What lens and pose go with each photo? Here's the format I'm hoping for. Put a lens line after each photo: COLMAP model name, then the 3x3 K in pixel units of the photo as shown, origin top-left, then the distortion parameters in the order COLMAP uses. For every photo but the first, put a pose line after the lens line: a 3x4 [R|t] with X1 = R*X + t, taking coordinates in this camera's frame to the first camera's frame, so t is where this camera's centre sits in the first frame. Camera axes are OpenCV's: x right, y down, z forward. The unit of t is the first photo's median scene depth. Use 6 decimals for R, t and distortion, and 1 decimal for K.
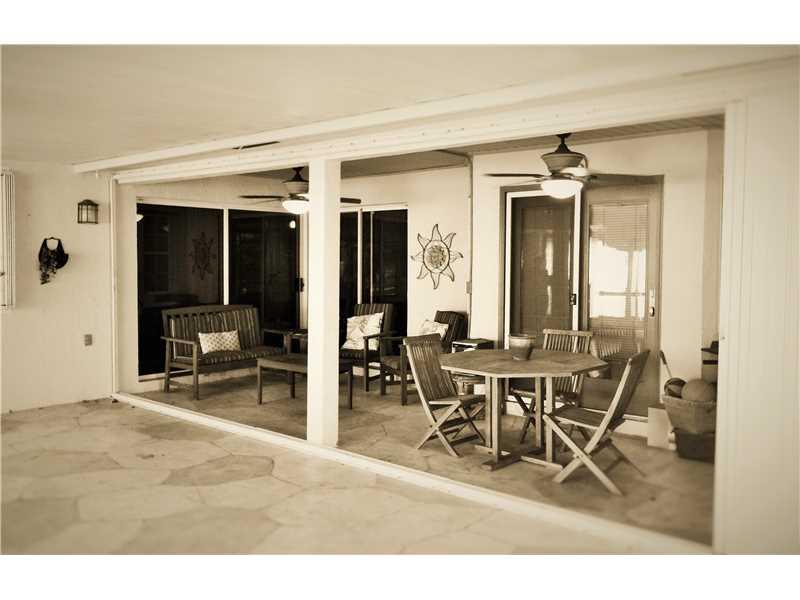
lens RADIAL K [[687.6, 0, 400.0], [0, 687.6, 300.0], [0, 0, 1]] dist [0.003717, 0.002826]
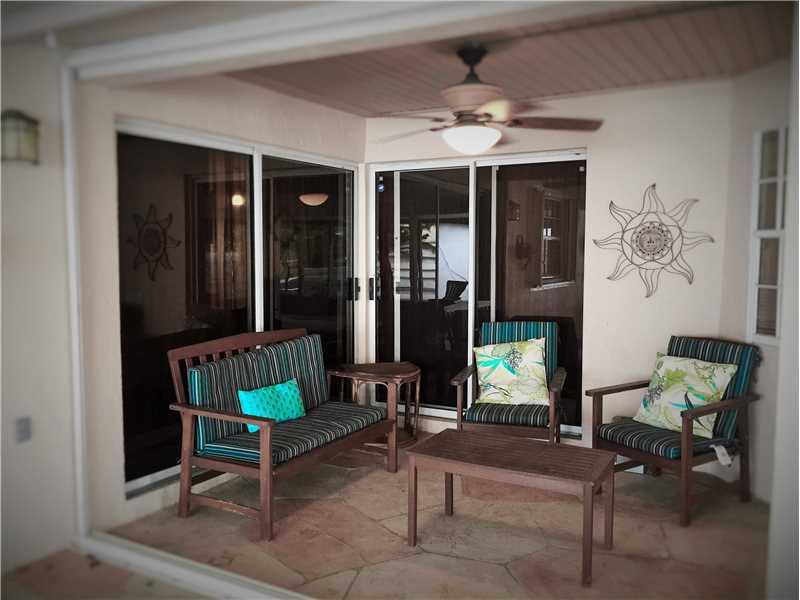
lens RADIAL K [[694.6, 0, 399.1], [0, 694.6, 318.6], [0, 0, 1]] dist [-0.003454, -0.001292]
pose [[0.981602, -0.023928, 0.189431, -0.272369], [0.015933, 0.998921, 0.043613, -0.027099], [-0.190270, -0.039792, 0.980925, 0.472815]]
